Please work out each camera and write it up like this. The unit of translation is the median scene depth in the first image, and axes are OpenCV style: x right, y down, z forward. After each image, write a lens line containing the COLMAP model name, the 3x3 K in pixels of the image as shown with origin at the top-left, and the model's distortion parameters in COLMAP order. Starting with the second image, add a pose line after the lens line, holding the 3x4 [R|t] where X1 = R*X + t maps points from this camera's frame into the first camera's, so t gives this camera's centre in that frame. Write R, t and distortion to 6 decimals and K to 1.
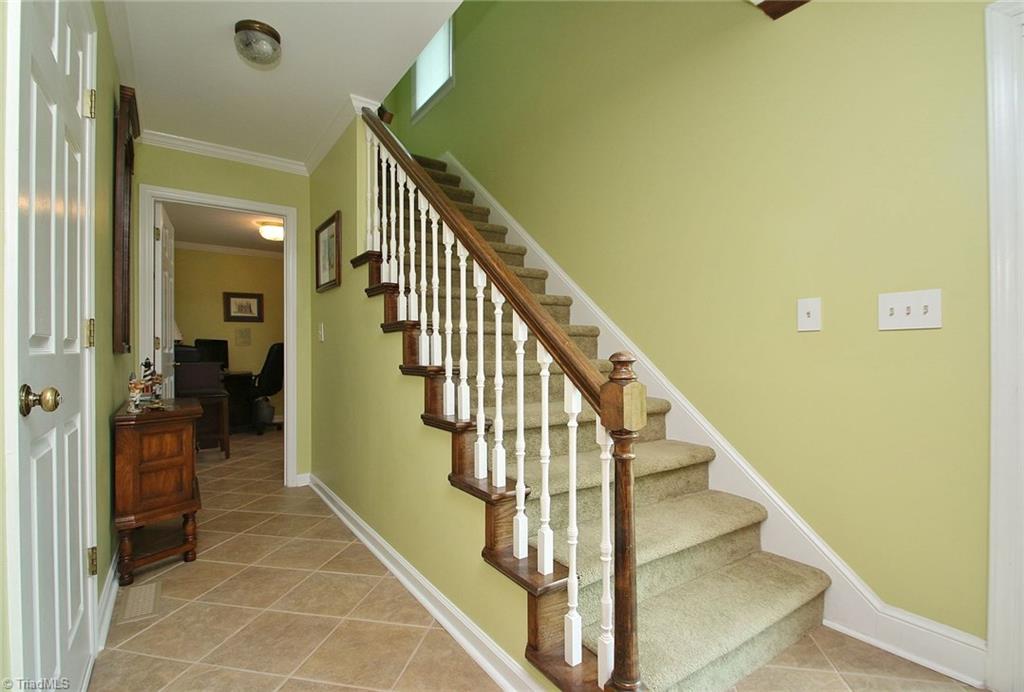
lens RADIAL K [[484.5, 0, 512.9], [0, 484.5, 348.1], [0, 0, 1]] dist [-0.001223, -0.003443]
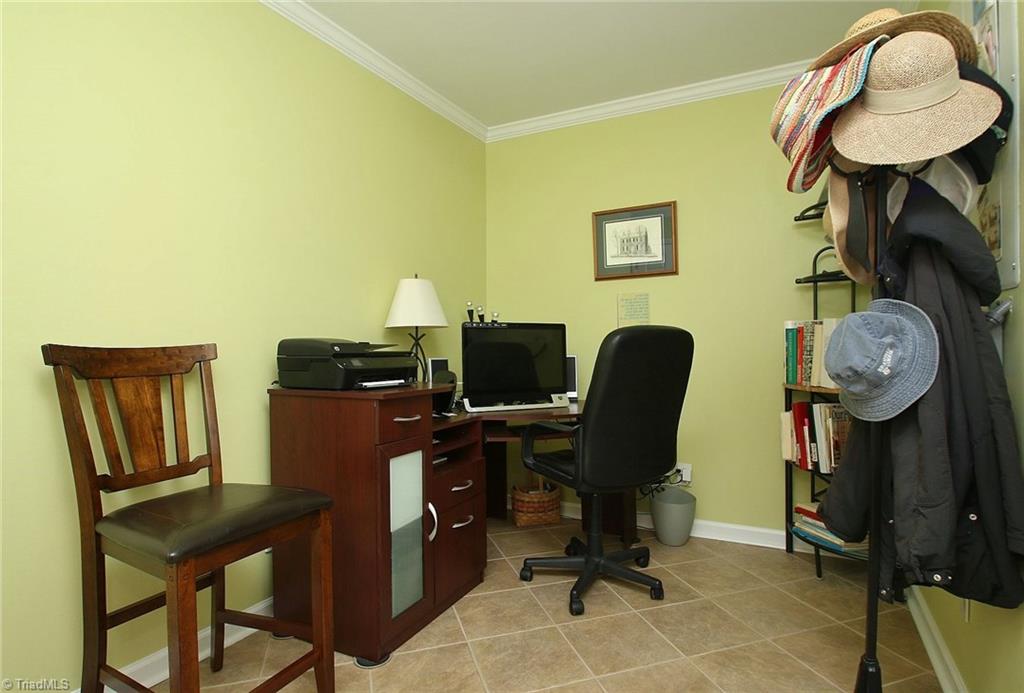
lens RADIAL K [[527.2, 0, 512.6], [0, 527.2, 345.6], [0, 0, 1]] dist [-0.000747, -0.000024]
pose [[0.449778, 0.012465, -0.893053, -0.196163], [0.012148, 0.999725, 0.020072, -0.005354], [0.893058, -0.019877, 0.449503, 0.702608]]
